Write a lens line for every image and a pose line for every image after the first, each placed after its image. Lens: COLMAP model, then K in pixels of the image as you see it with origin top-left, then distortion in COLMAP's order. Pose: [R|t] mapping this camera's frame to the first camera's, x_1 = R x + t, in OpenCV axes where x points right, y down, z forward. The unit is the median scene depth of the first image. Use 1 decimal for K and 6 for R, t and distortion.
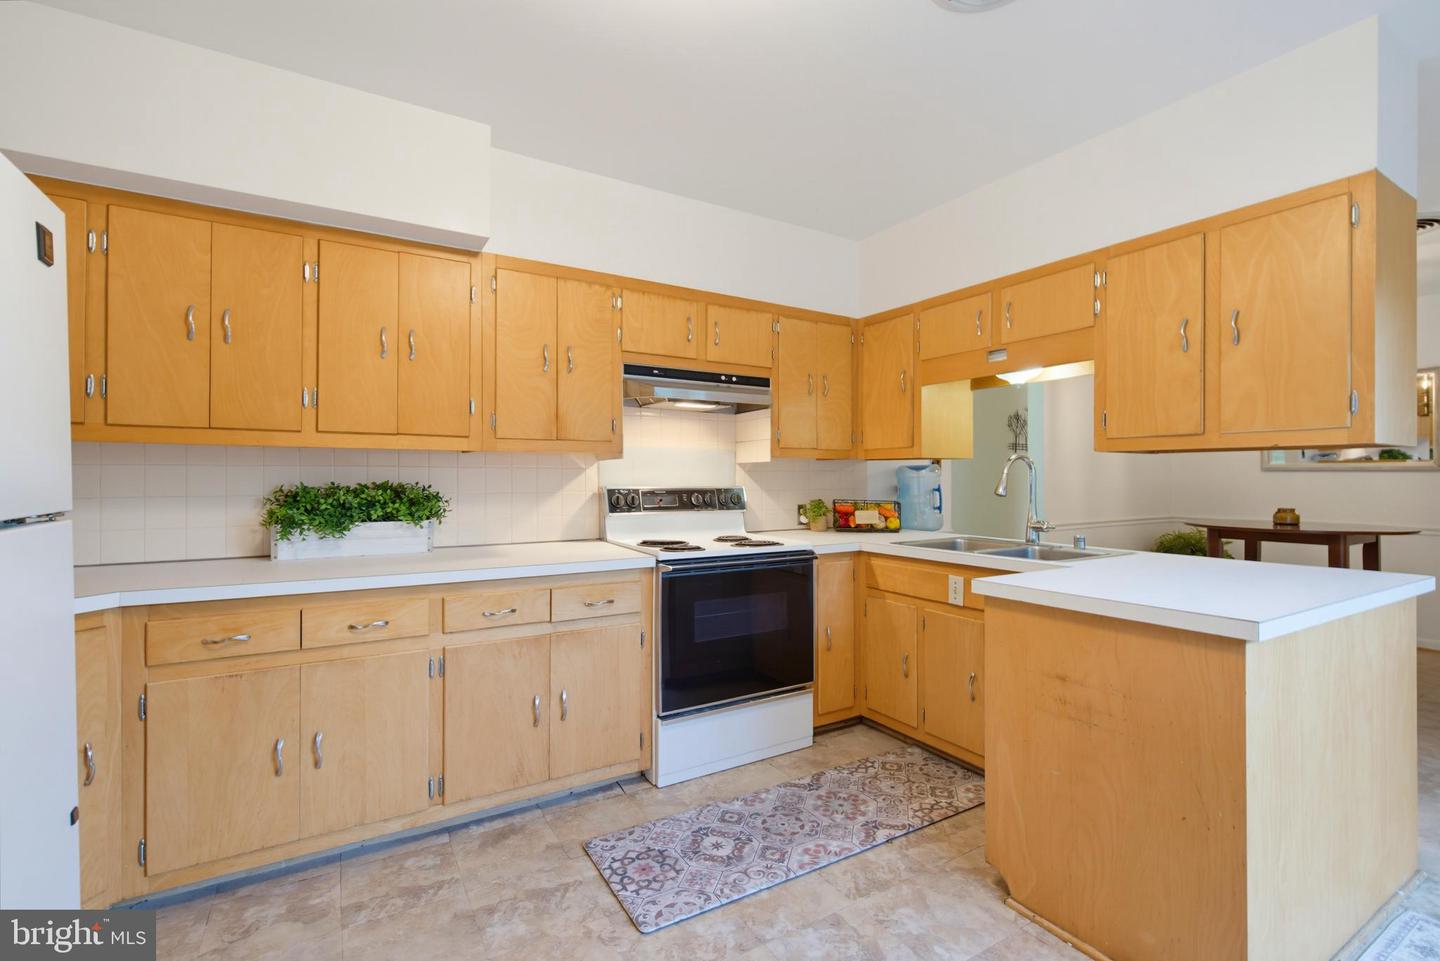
lens RADIAL K [[649.6, 0, 724.8], [0, 649.6, 477.3], [0, 0, 1]] dist [0.002248, -0.001511]
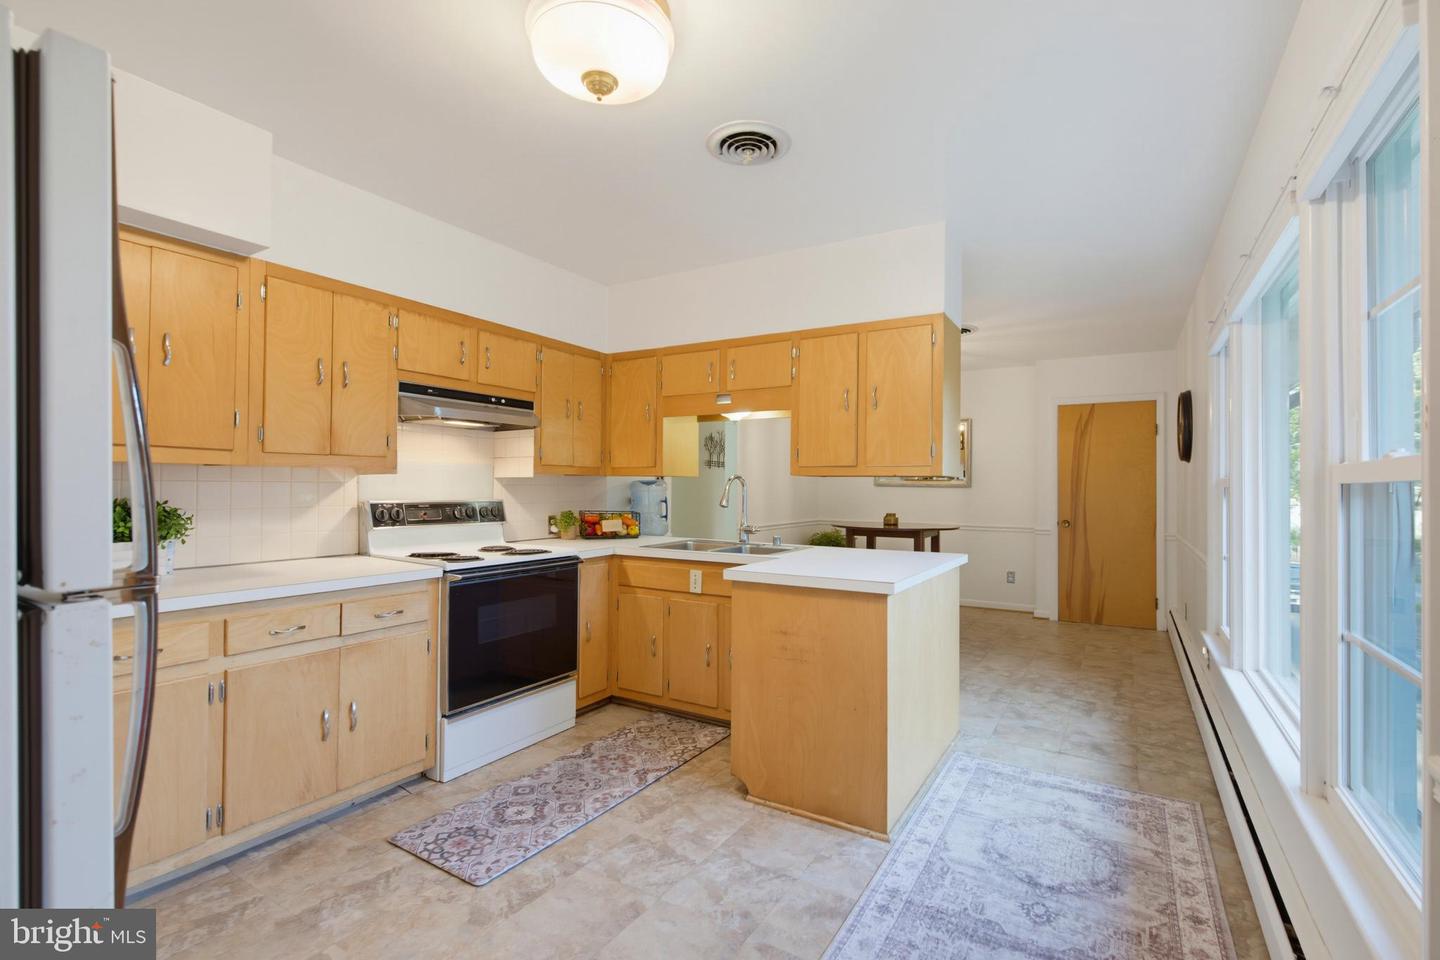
lens RADIAL K [[649.6, 0, 717.2], [0, 649.6, 483.7], [0, 0, 1]] dist [0.002248, -0.001511]
pose [[0.893131, 0.007384, 0.449735, -0.185072], [-0.006135, 0.999972, -0.004235, -0.013347], [-0.449754, 0.001023, 0.893152, -0.160166]]
